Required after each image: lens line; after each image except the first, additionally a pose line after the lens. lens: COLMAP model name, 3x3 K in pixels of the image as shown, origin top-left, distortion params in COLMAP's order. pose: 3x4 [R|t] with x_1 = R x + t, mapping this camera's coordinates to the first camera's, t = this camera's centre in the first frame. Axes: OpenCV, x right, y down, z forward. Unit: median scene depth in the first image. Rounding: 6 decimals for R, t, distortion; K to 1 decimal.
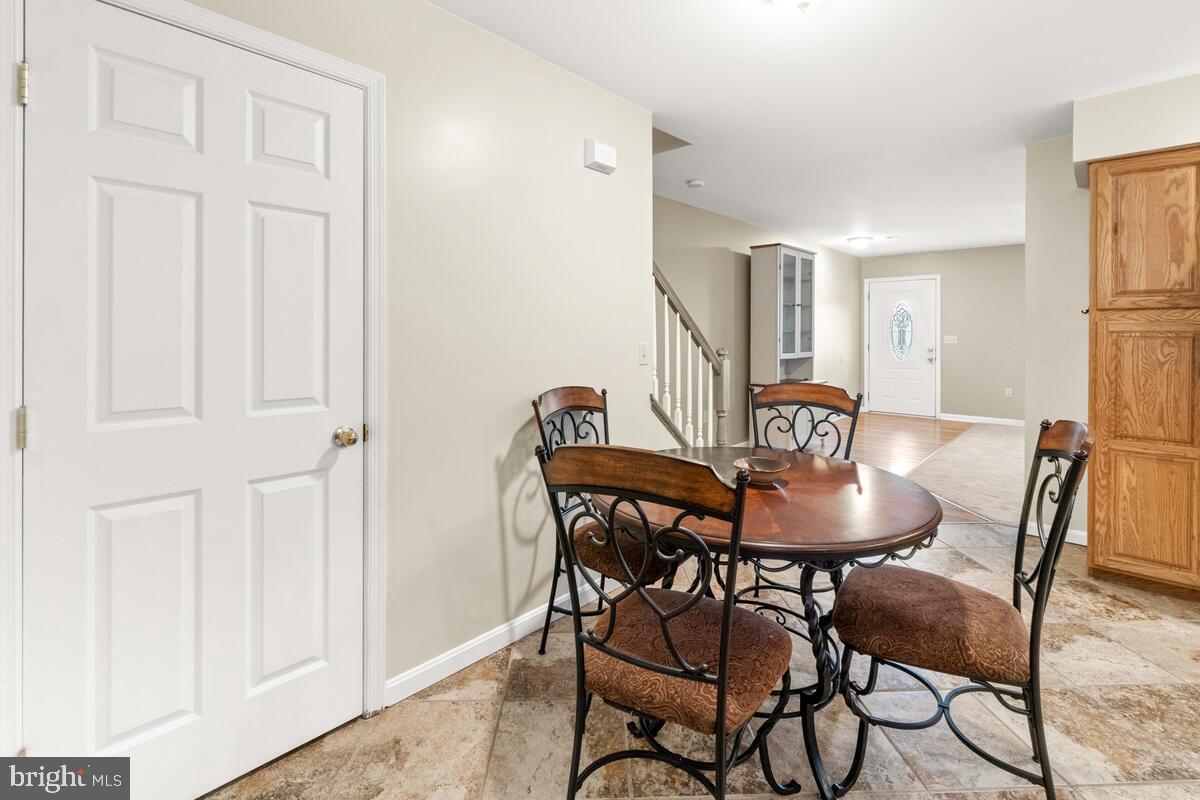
lens RADIAL K [[545.0, 0, 599.6], [0, 545.0, 334.9], [0, 0, 1]] dist [-0.002629, 0.000278]
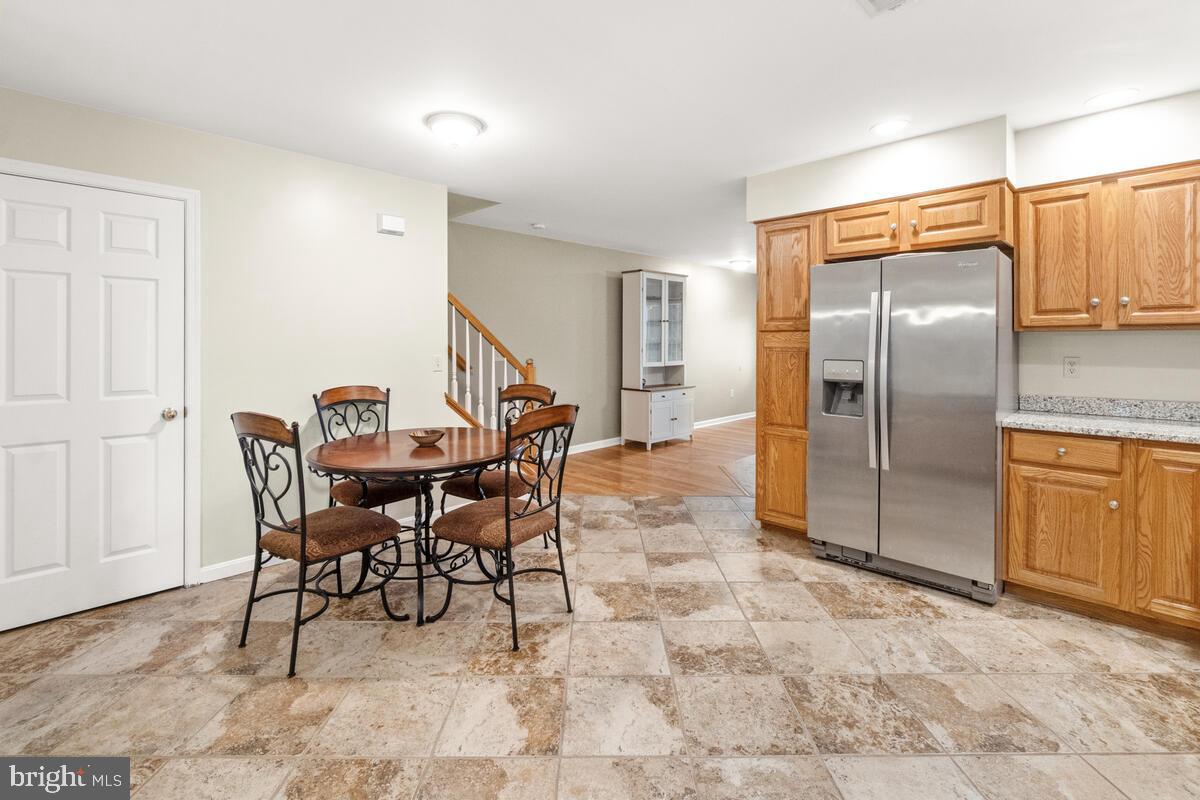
lens RADIAL K [[541.0, 0, 595.3], [0, 541.0, 341.6], [0, 0, 1]] dist [-0.001728, 0.000656]
pose [[0.999344, -0.000743, -0.036195, 0.587159], [0.000706, 0.999999, -0.001052, -0.019800], [0.036196, 0.001025, 0.999344, -0.392093]]
